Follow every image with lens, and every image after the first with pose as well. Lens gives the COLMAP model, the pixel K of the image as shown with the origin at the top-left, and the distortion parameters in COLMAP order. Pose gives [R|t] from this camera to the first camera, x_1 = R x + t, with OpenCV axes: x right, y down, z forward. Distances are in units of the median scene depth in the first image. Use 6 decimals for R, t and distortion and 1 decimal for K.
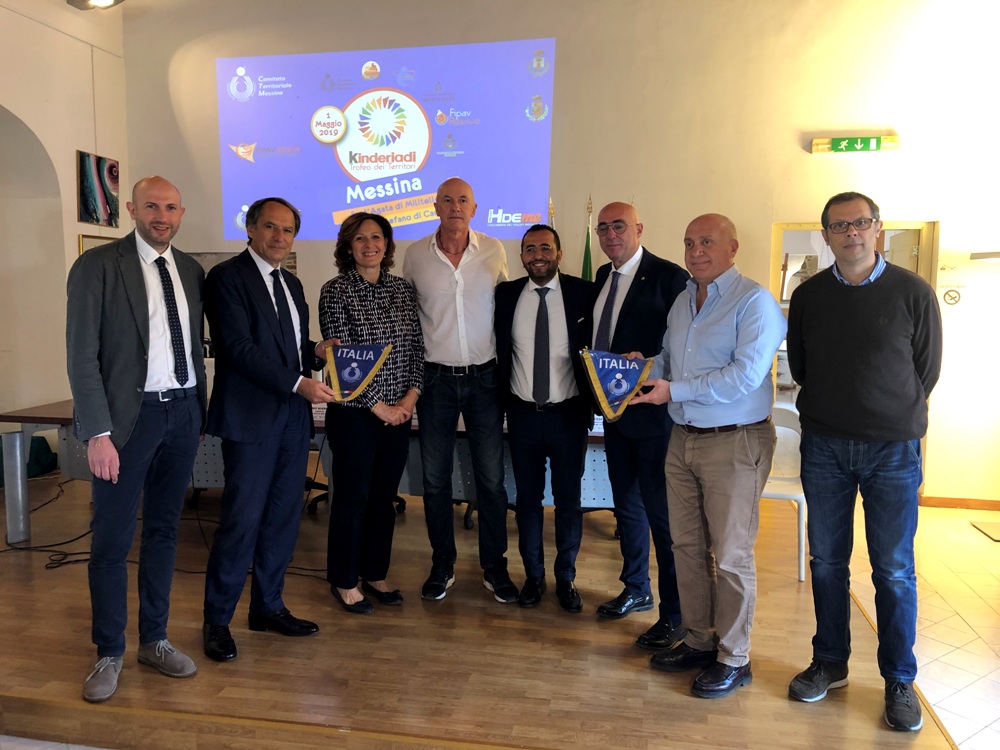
lens RADIAL K [[817.5, 0, 499.8], [0, 817.5, 377.7], [0, 0, 1]] dist [-0.012340, 0.022823]
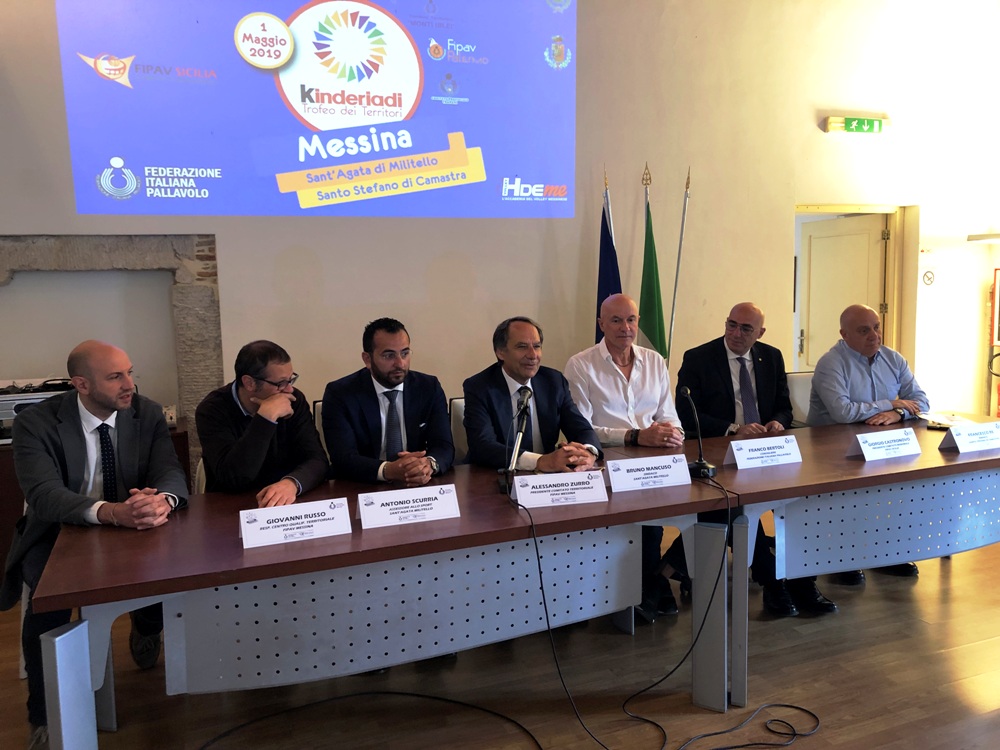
lens RADIAL K [[817.5, 0, 500.5], [0, 817.5, 370.7], [0, 0, 1]] dist [-0.012340, 0.022823]
pose [[0.850956, -0.077935, 0.519423, -0.416431], [0.088542, 0.996063, 0.004395, -0.030165], [-0.517720, 0.042251, 0.854506, 0.351648]]
